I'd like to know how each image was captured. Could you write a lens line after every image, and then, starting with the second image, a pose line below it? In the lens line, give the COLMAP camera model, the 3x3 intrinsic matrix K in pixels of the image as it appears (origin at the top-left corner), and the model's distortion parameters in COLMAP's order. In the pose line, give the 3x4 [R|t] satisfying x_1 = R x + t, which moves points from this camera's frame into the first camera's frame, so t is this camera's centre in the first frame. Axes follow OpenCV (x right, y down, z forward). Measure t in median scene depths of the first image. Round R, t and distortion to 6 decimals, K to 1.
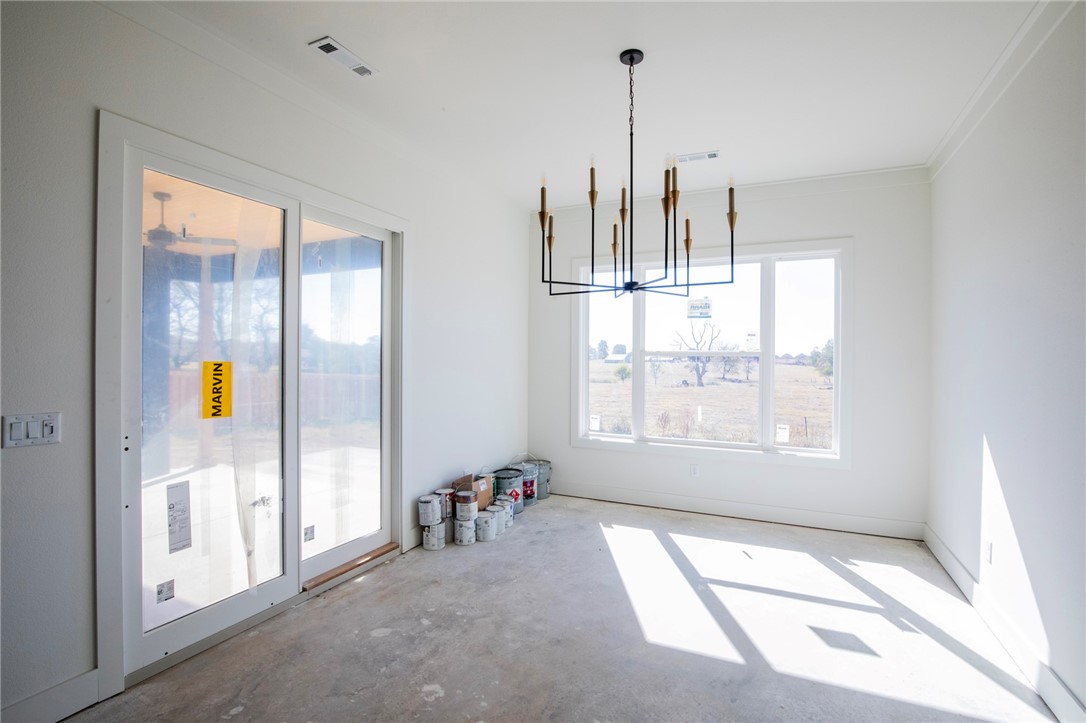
lens RADIAL K [[509.3, 0, 553.1], [0, 509.3, 359.6], [0, 0, 1]] dist [-0.040946, 0.010212]
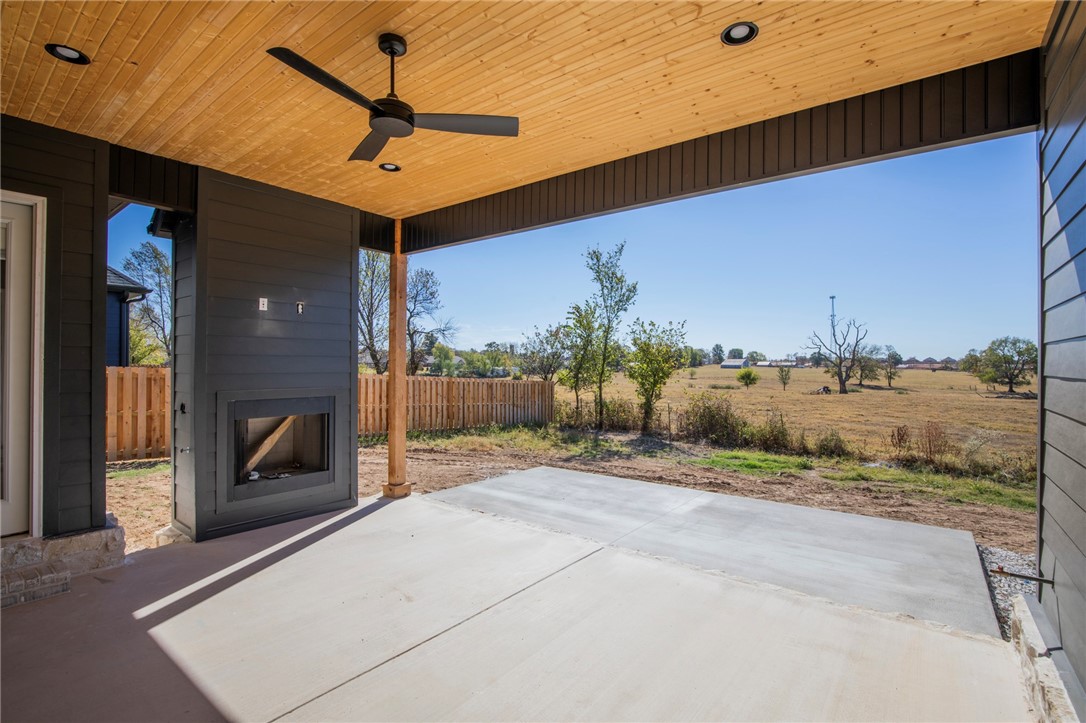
lens RADIAL K [[502.9, 0, 543.0], [0, 502.9, 361.5], [0, 0, 1]] dist [-0.046353, -0.000004]
pose [[0.972455, -0.003008, -0.233071, -0.475653], [0.001409, 0.999974, -0.007028, 0.024162], [0.233086, 0.006506, 0.972434, 0.488581]]
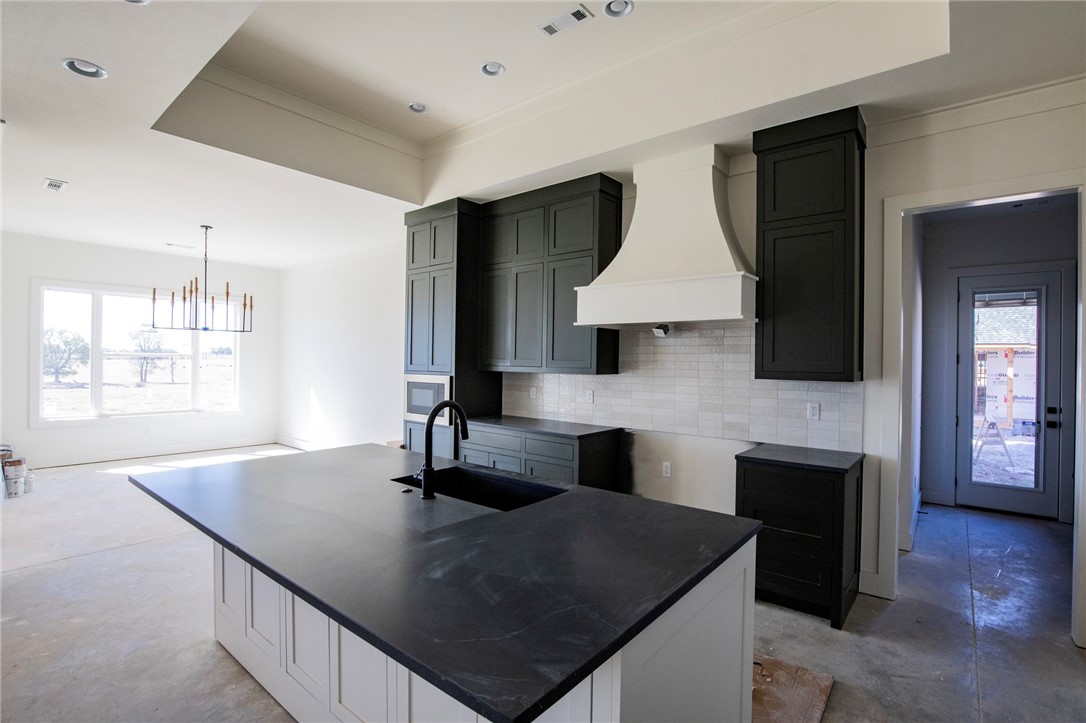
lens RADIAL K [[509.3, 0, 553.1], [0, 509.3, 359.6], [0, 0, 1]] dist [-0.040946, 0.010212]
pose [[0.247309, -0.003364, 0.968931, -0.842819], [-0.007151, 0.999960, 0.005297, -0.014815], [-0.968910, -0.008239, 0.247275, -0.552239]]
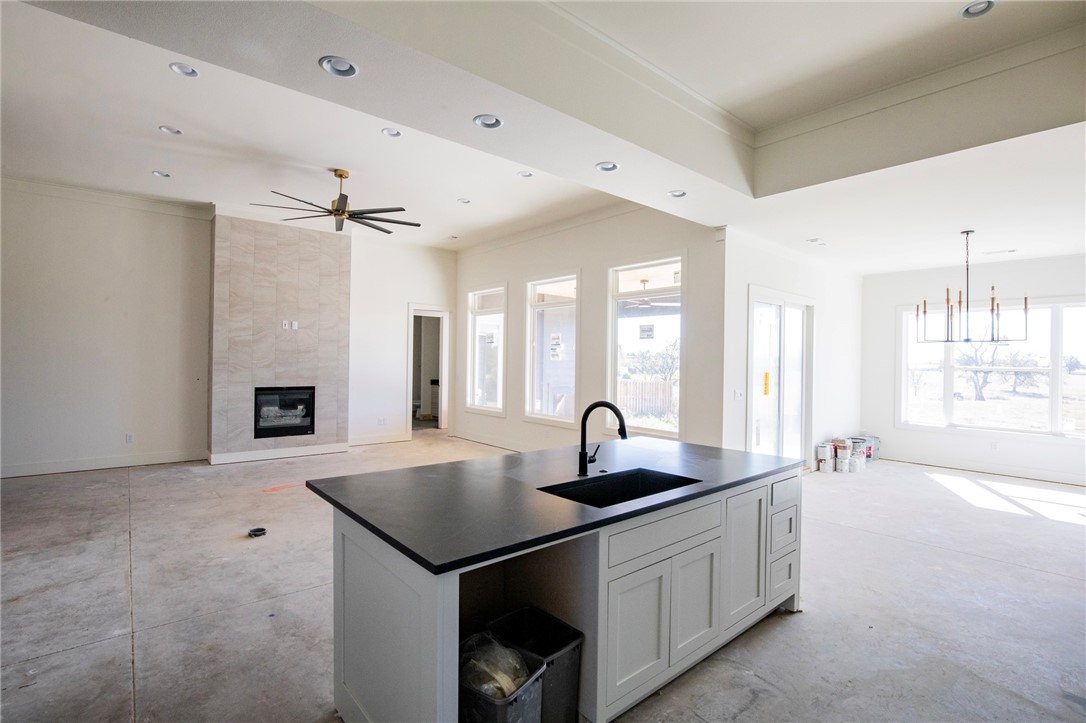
lens RADIAL K [[509.3, 0, 553.1], [0, 509.3, 359.6], [0, 0, 1]] dist [-0.040946, 0.010212]
pose [[0.910899, 0.005541, -0.412592, -0.294841], [-0.010104, 0.999910, -0.008879, -0.012849], [0.412506, 0.012257, 0.910873, -0.842704]]
